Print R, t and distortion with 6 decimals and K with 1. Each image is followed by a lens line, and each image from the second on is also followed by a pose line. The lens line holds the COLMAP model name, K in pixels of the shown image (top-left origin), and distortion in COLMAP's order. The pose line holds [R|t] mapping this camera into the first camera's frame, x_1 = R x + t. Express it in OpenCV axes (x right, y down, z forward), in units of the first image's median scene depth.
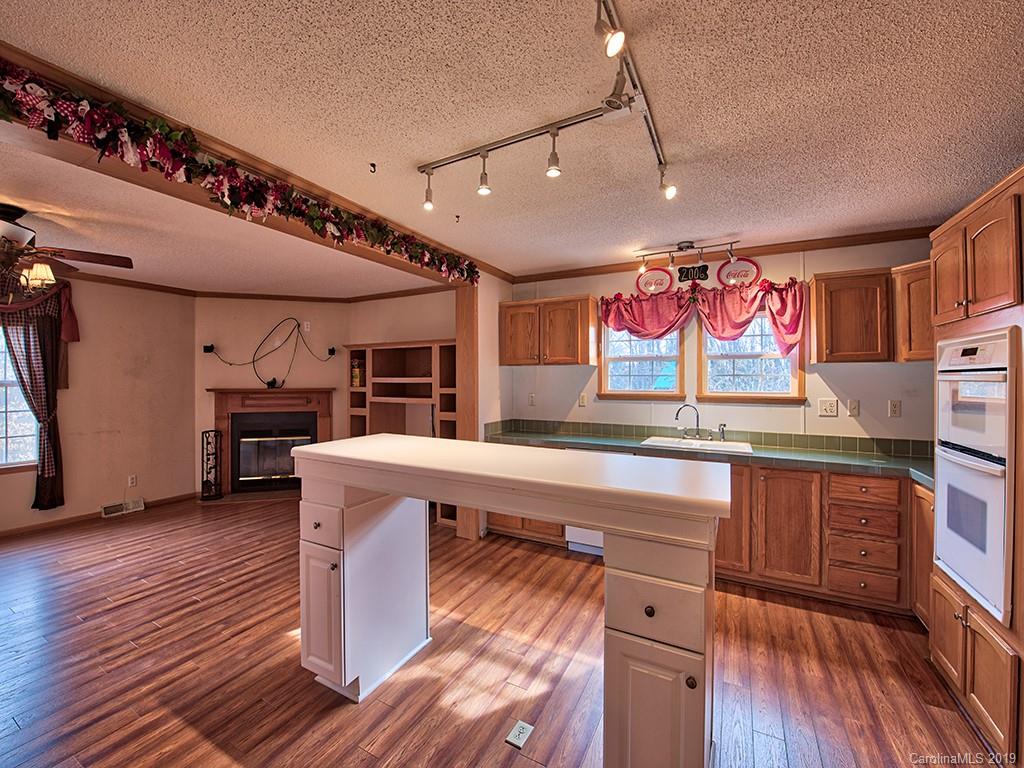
lens RADIAL K [[415.9, 0, 505.9], [0, 415.9, 375.9], [0, 0, 1]] dist [-0.019164, -0.000370]
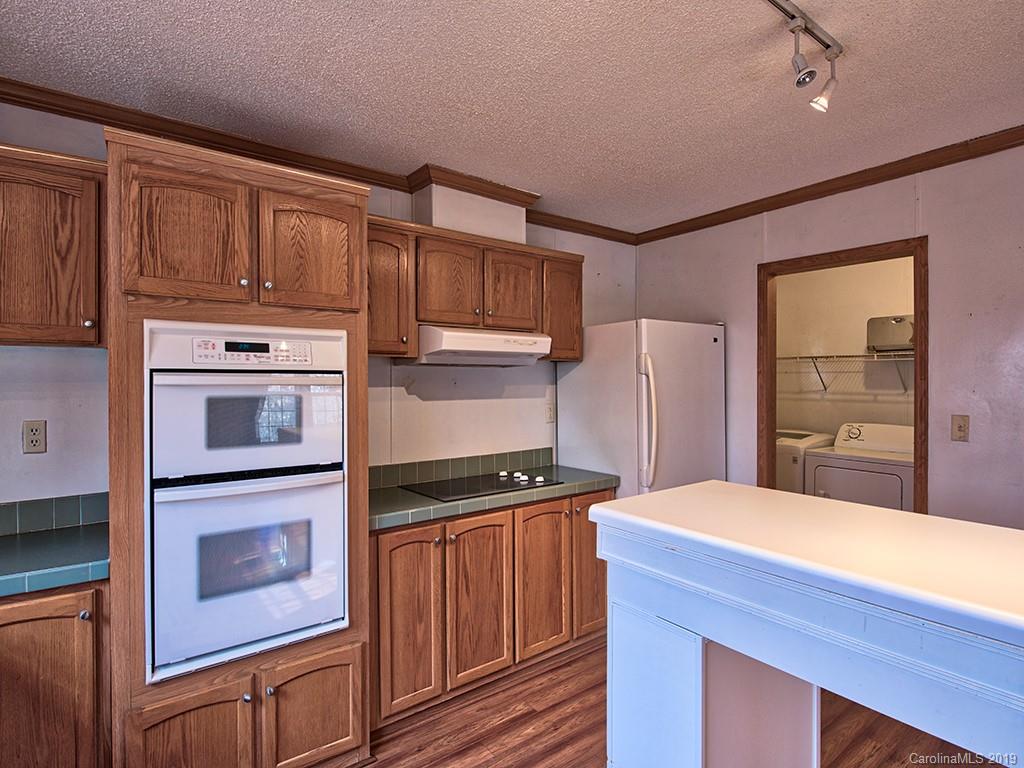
lens RADIAL K [[526.2, 0, 510.6], [0, 526.2, 380.5], [0, 0, 1]] dist [-0.004618, -0.002937]
pose [[-0.909187, -0.002301, 0.416383, 0.137390], [-0.005529, 0.999963, -0.006547, 0.003781], [-0.416352, -0.008255, -0.909166, 0.870726]]
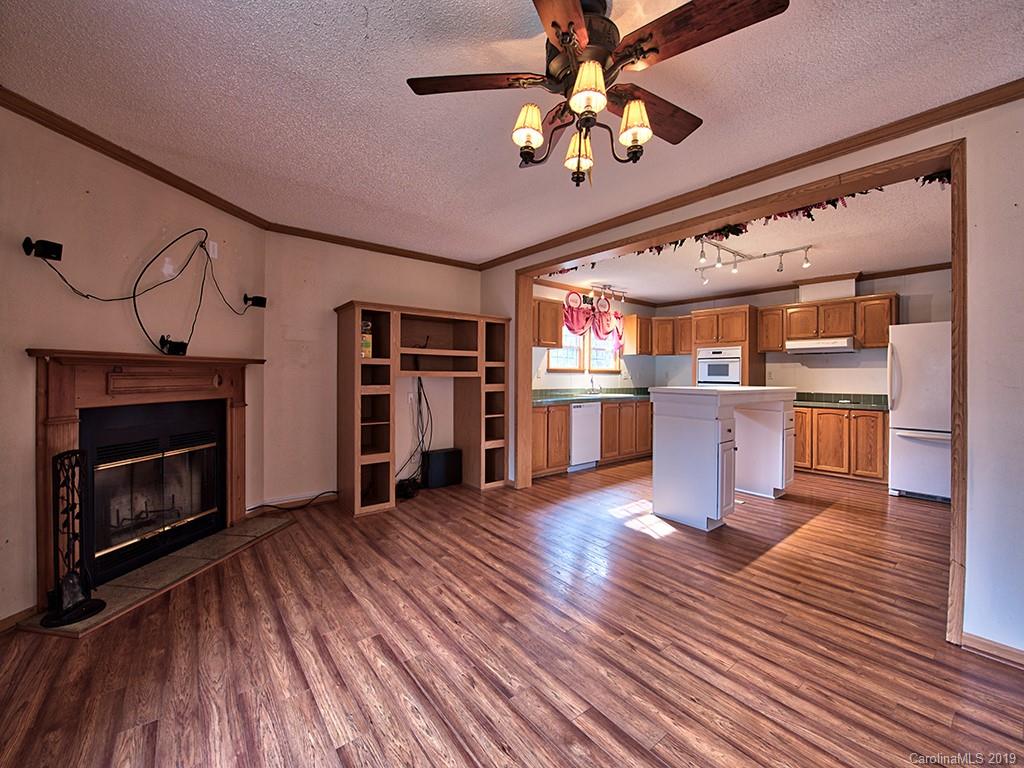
lens RADIAL K [[412.9, 0, 511.7], [0, 412.9, 372.3], [0, 0, 1]] dist [-0.017630, -0.000350]
pose [[0.389507, 0.007578, 0.920992, -1.318172], [-0.016979, 0.999855, -0.001046, 0.067249], [-0.920867, -0.015230, 0.389579, 0.629667]]
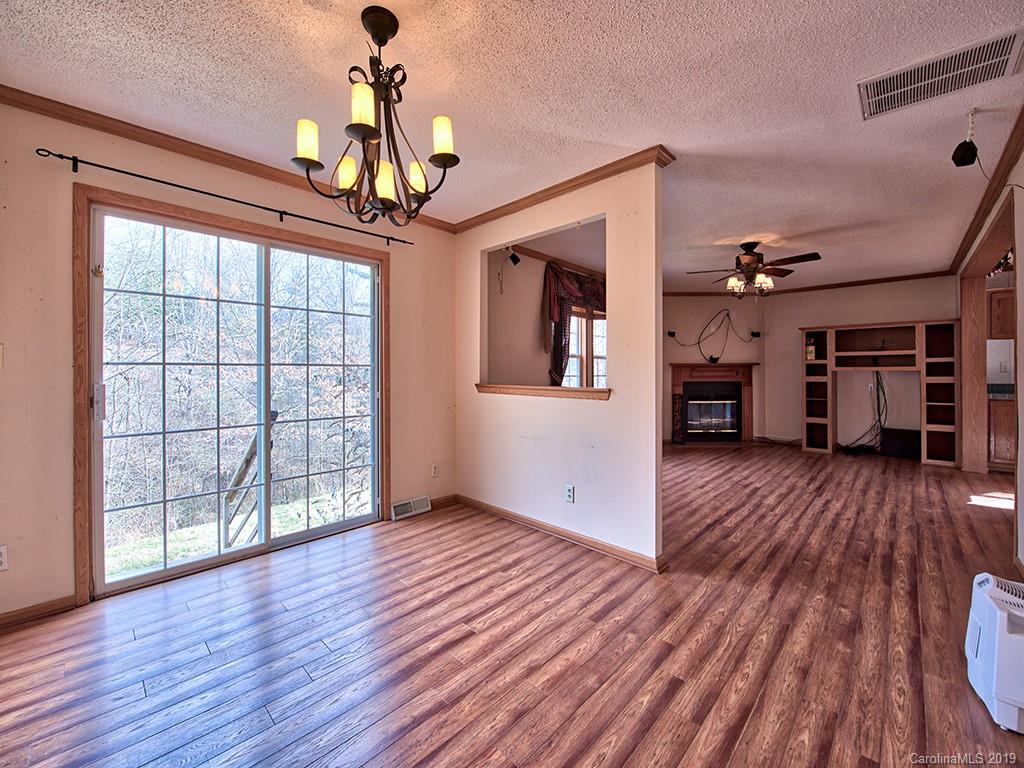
lens RADIAL K [[412.9, 0, 511.7], [0, 412.9, 372.3], [0, 0, 1]] dist [-0.017630, -0.000350]
pose [[0.962735, -0.002392, -0.270438, -1.259188], [0.004833, 0.999953, 0.008358, 0.067940], [0.270405, -0.009354, 0.962701, -0.661462]]
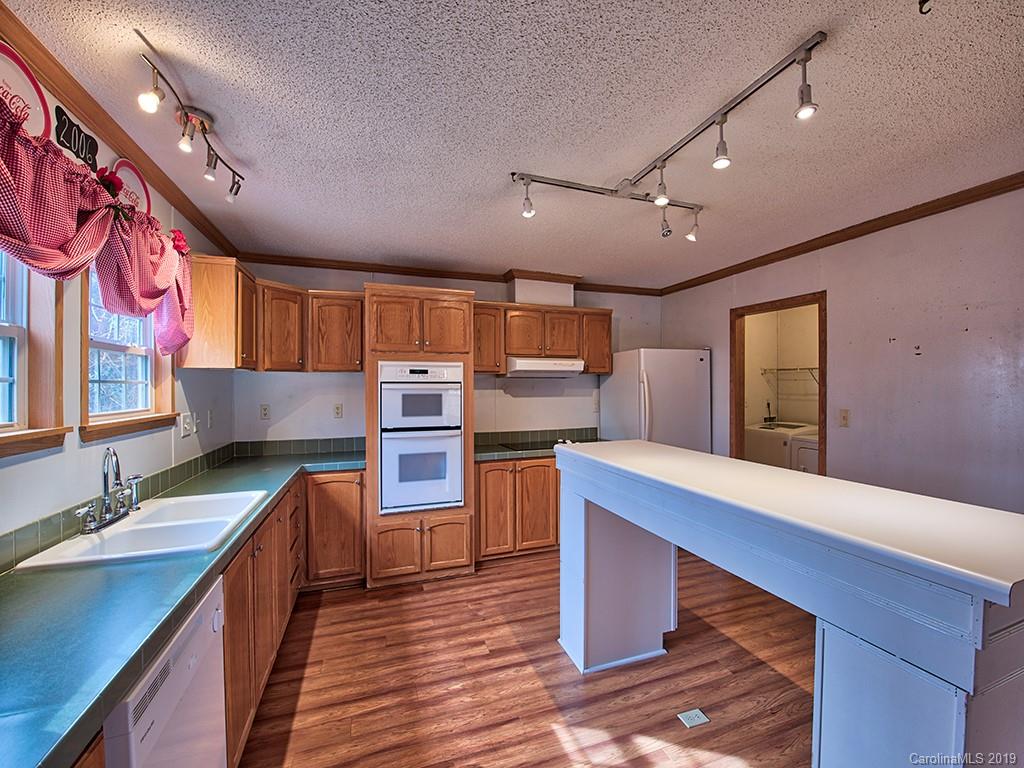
lens RADIAL K [[407.2, 0, 512.0], [0, 407.2, 384.0], [0, 0, 1]] dist [-0.017210, -0.000136]
pose [[-0.742485, 0.000504, 0.669863, -0.155595], [-0.006699, 0.999944, -0.008178, 0.002085], [-0.669829, -0.010559, -0.742440, 1.030008]]
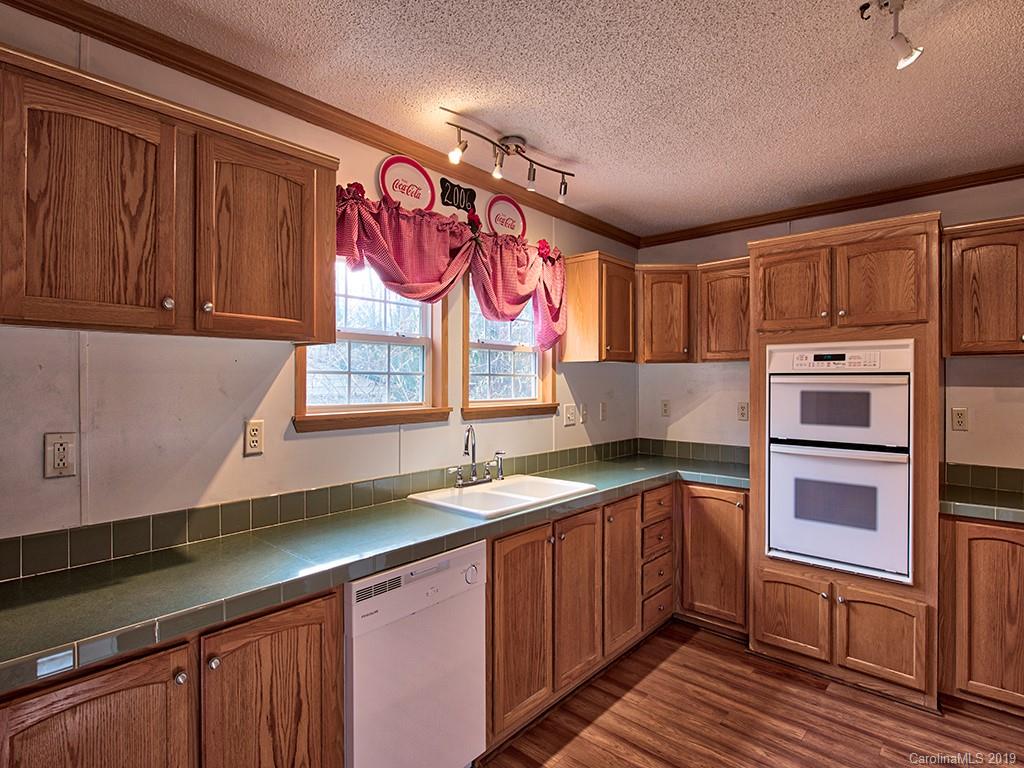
lens RADIAL K [[526.2, 0, 510.6], [0, 526.2, 380.5], [0, 0, 1]] dist [-0.004618, -0.002937]
pose [[0.228400, -0.001827, 0.973566, -0.249103], [-0.010209, 0.999939, 0.004272, 0.003613], [-0.973514, -0.010915, 0.228367, 0.782310]]
